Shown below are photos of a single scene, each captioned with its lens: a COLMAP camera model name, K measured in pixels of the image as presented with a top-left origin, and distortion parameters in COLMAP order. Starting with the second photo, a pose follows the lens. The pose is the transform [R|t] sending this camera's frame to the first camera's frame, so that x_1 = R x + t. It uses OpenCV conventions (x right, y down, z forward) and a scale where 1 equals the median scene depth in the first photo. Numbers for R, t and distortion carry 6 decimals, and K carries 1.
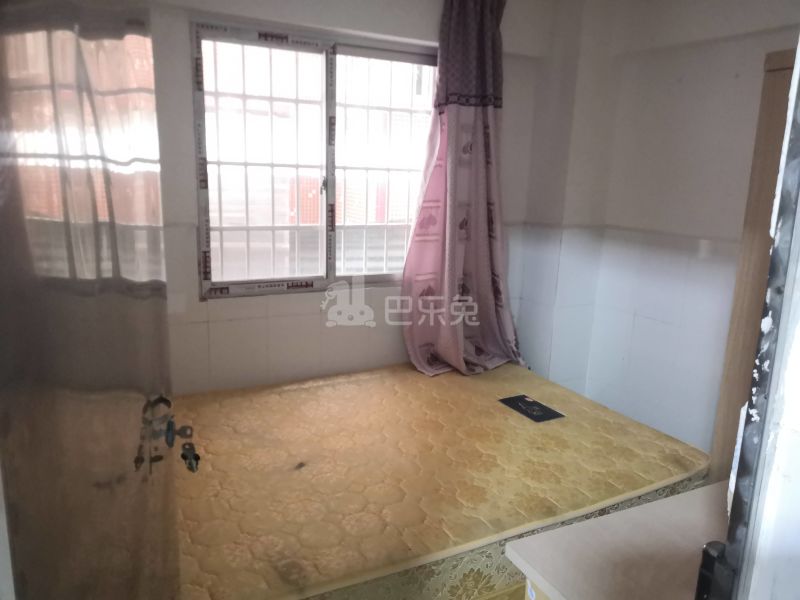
lens RADIAL K [[599.1, 0, 395.7], [0, 599.1, 296.1], [0, 0, 1]] dist [0.049150, -0.067244]
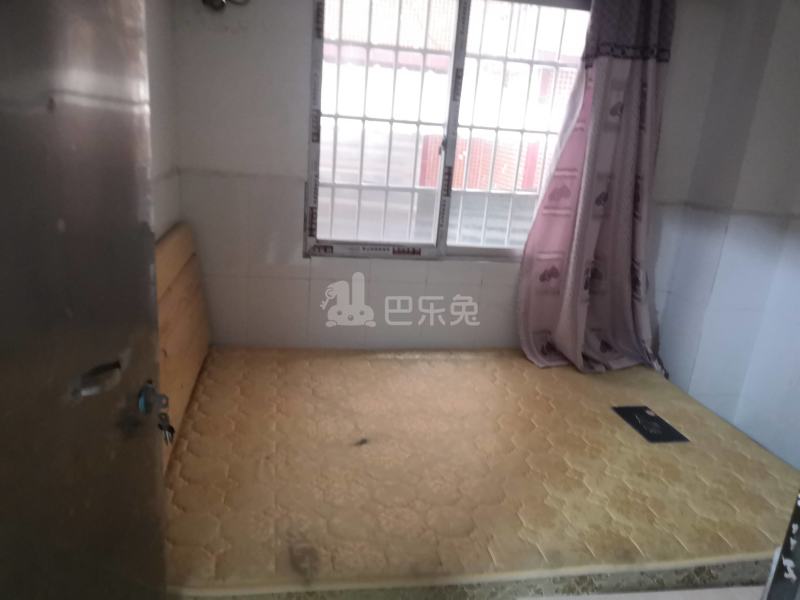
lens RADIAL K [[599.1, 0, 392.0], [0, 599.1, 298.0], [0, 0, 1]] dist [0.049150, -0.067244]
pose [[0.954309, 0.121337, -0.273080, 0.089751], [-0.104637, 0.991681, 0.074964, -0.014337], [0.279904, -0.042964, 0.959066, 0.091190]]
